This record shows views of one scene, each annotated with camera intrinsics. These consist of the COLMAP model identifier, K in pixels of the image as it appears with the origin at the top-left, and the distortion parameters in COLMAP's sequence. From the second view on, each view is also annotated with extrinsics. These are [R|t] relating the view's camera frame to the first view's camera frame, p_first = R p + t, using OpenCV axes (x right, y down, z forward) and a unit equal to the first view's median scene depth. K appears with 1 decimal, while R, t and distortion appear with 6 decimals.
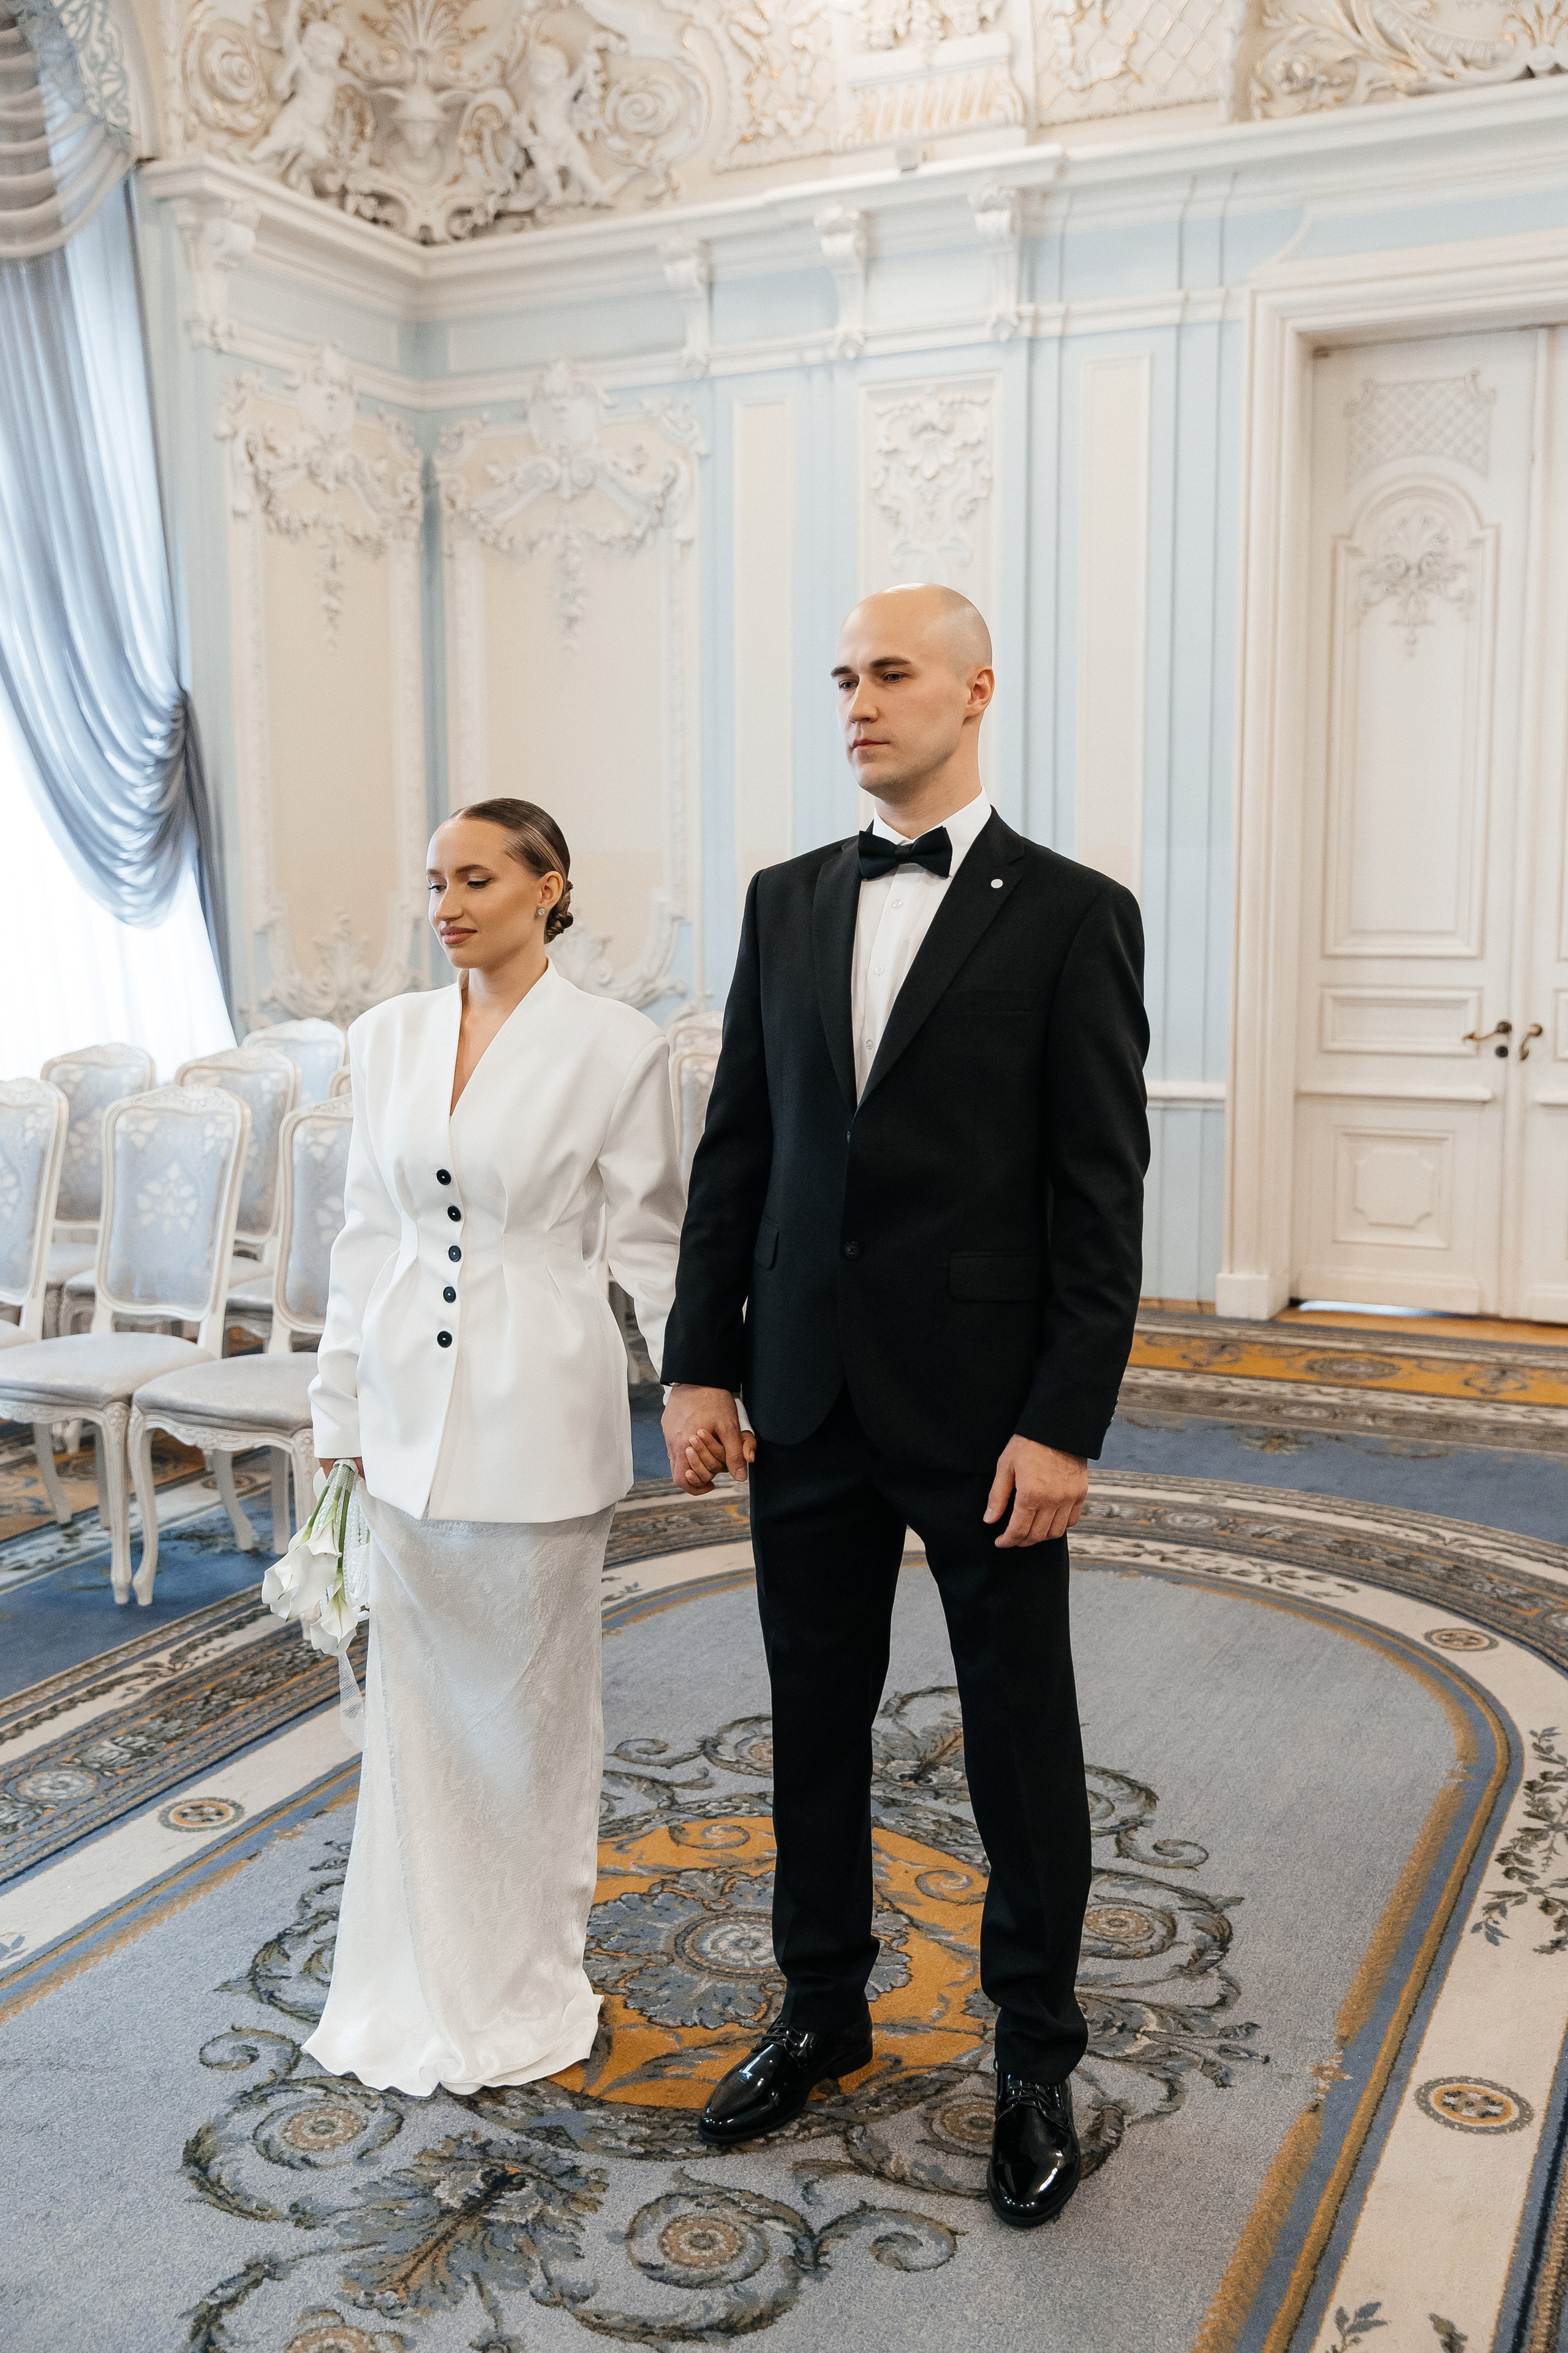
lens RADIAL K [[2245.4, 0, 790.1], [0, 2245.4, 1171.5], [0, 0, 1]] dist [0.003731, 0.012087]
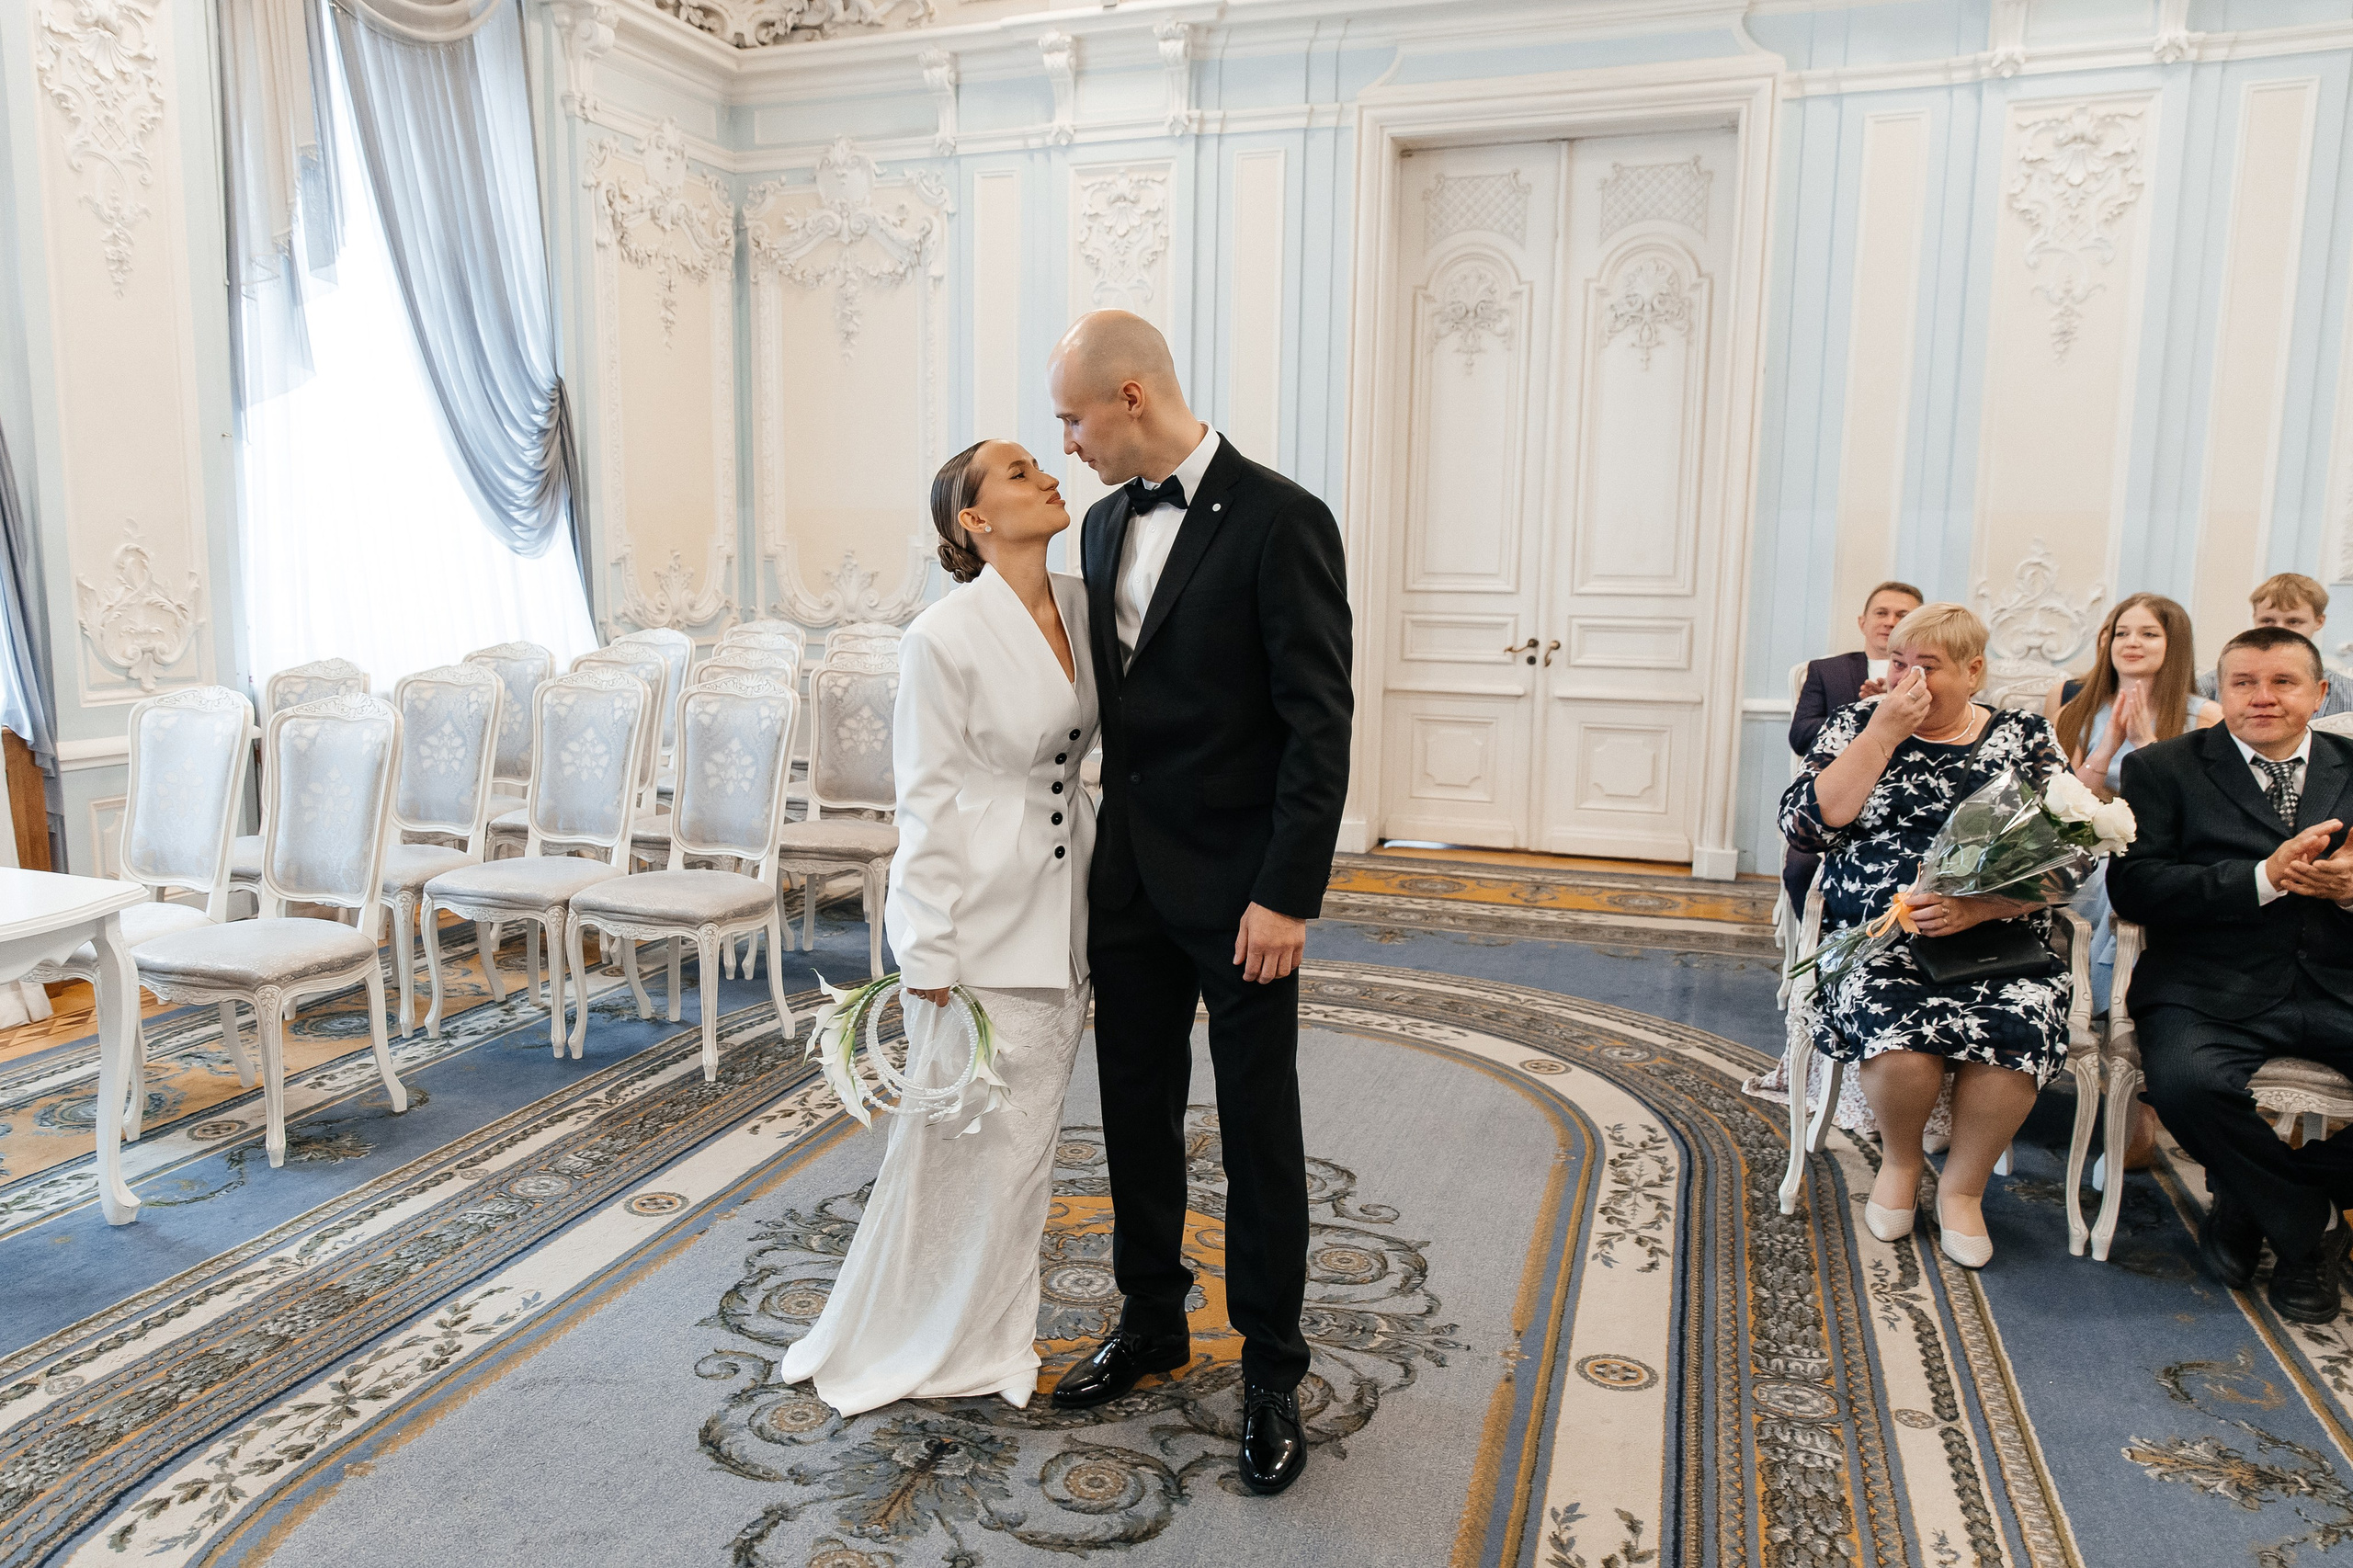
lens RADIAL K [[1666.5, 0, 1108.9], [0, 1666.5, 775.0], [0, 0, 1]] dist [0.008864, -0.005750]
pose [[0.995269, 0.001468, 0.097144, -0.053165], [-0.002106, 0.999977, 0.006472, 0.013939], [-0.097132, -0.006646, 0.995249, -0.007443]]
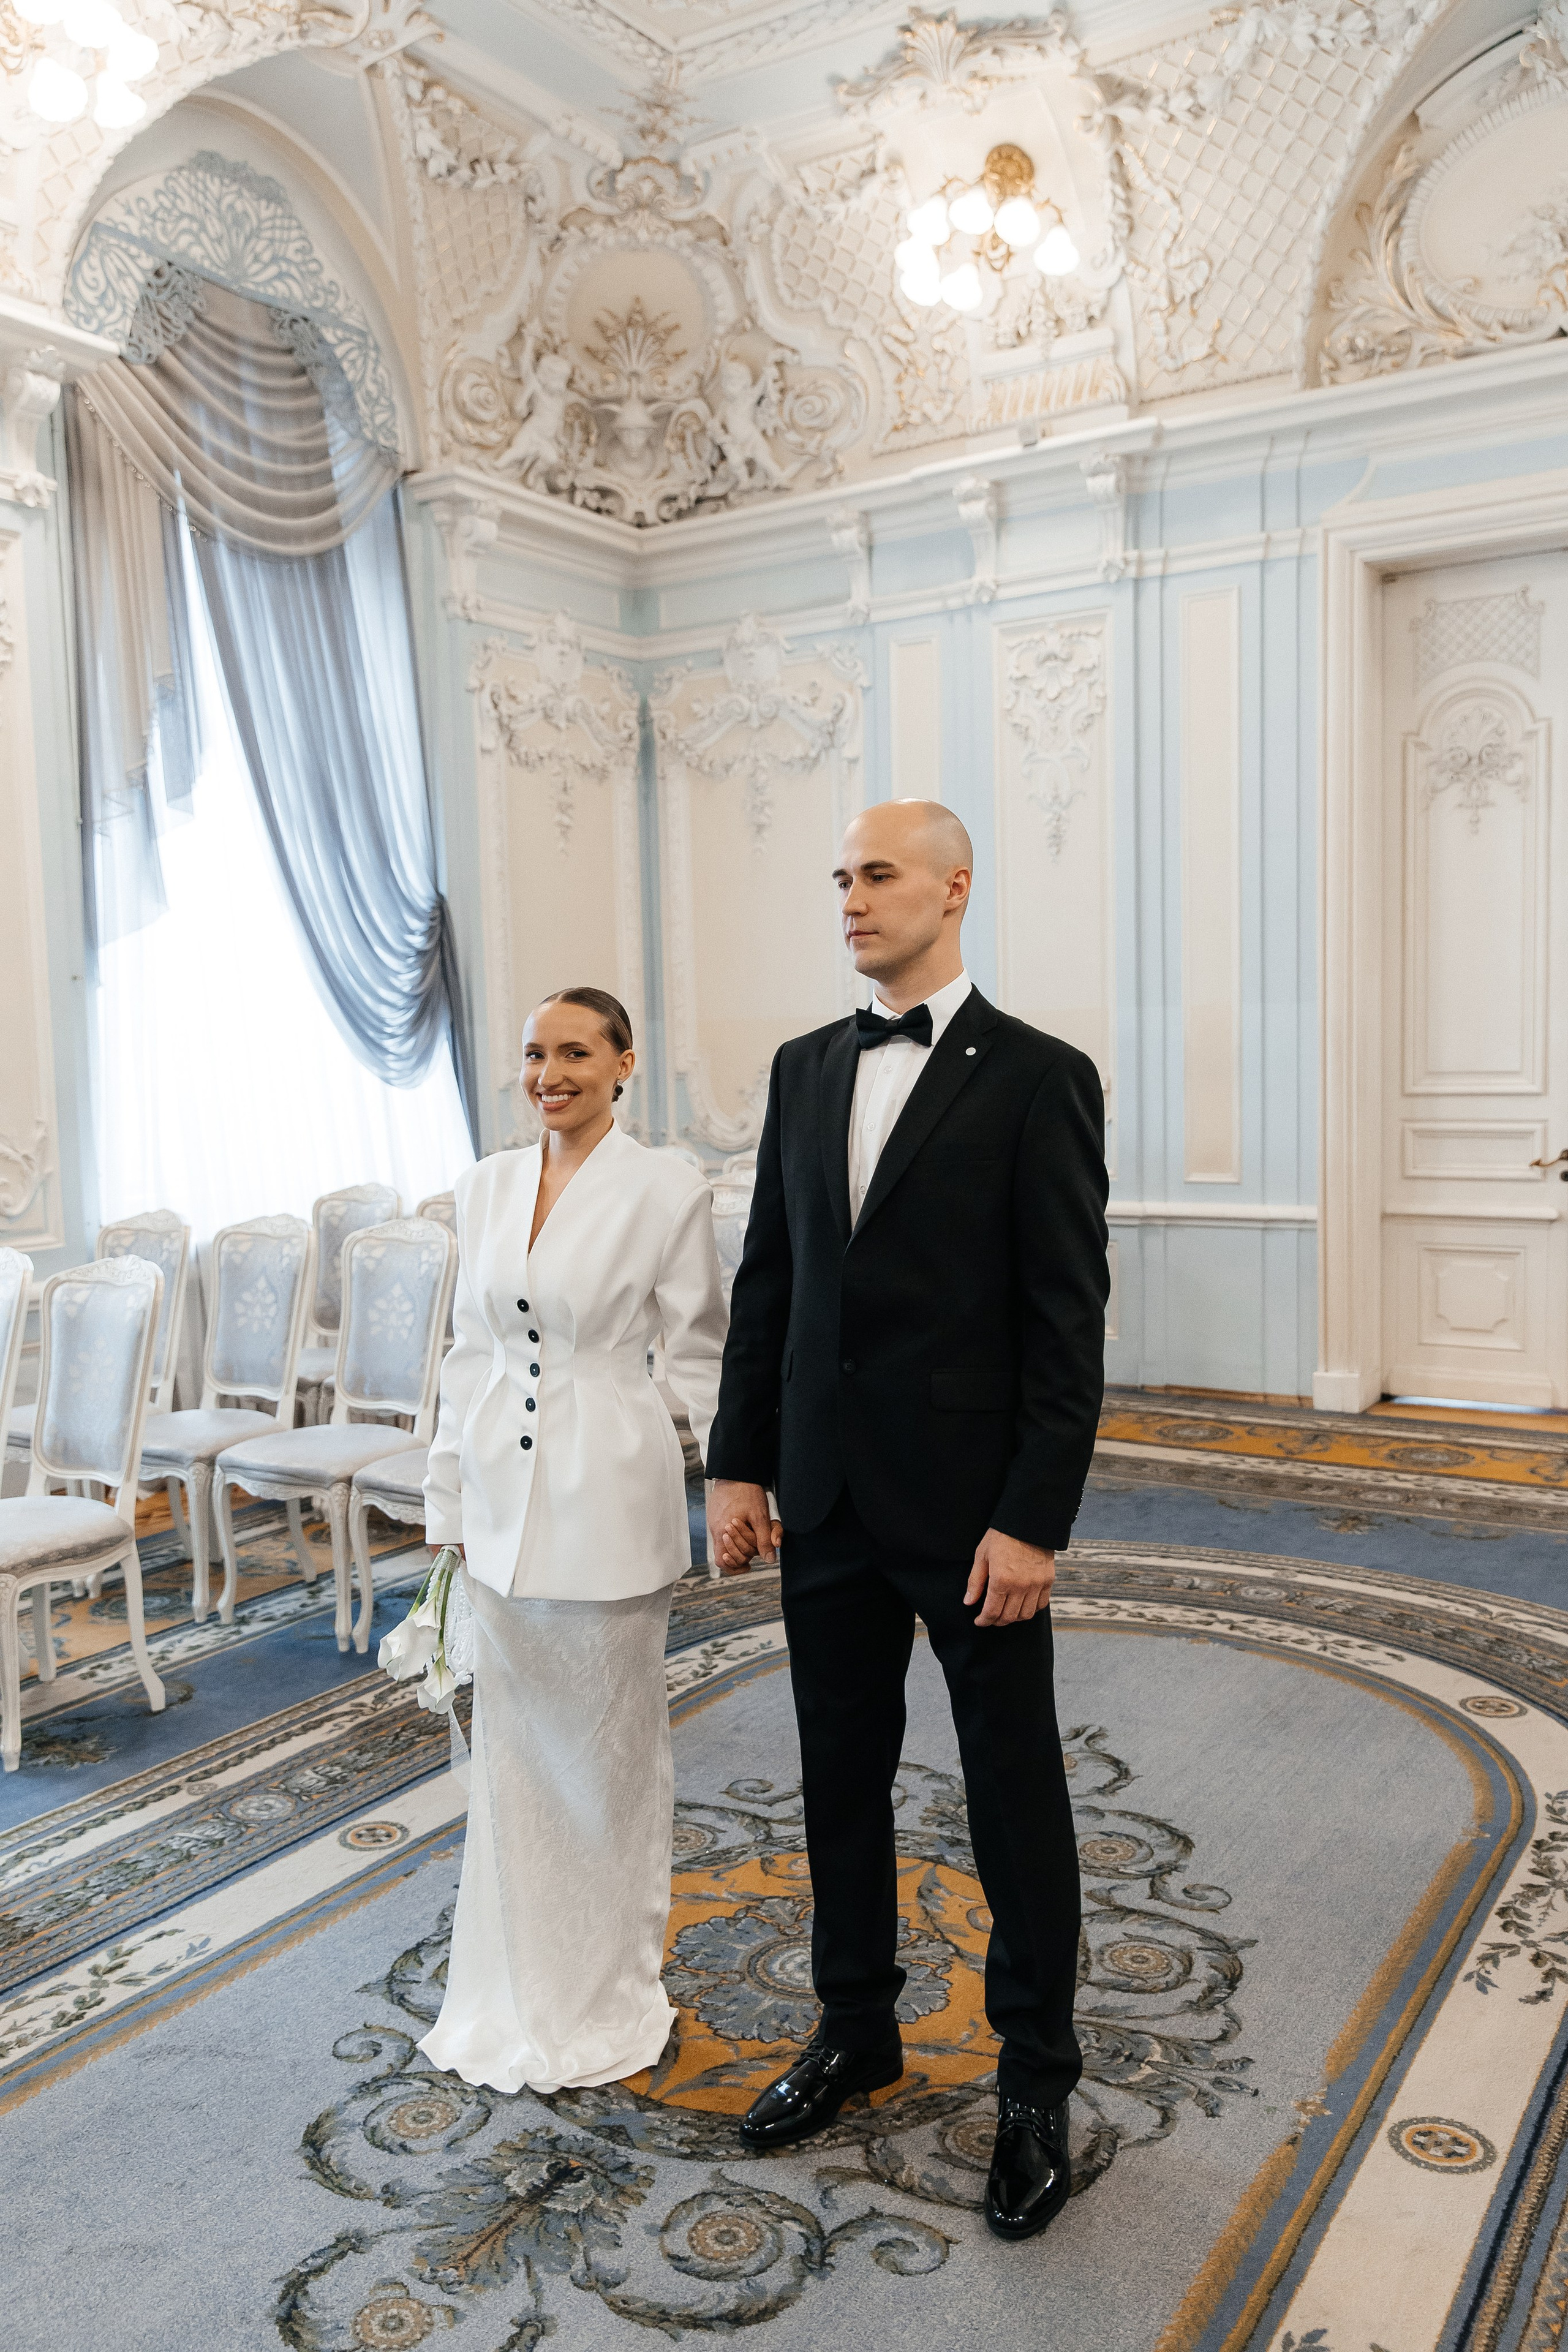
lens RADIAL K [[1886.3, 0, 789.3], [0, 1886.3, 1181.4], [0, 0, 1]] dist [0.025217, -0.016675]
pose [[0.993225, -0.011258, -0.115663, 0.044756], [0.005319, 0.998657, -0.051527, -0.004193], [0.116088, 0.050562, 0.991951, 0.007956]]
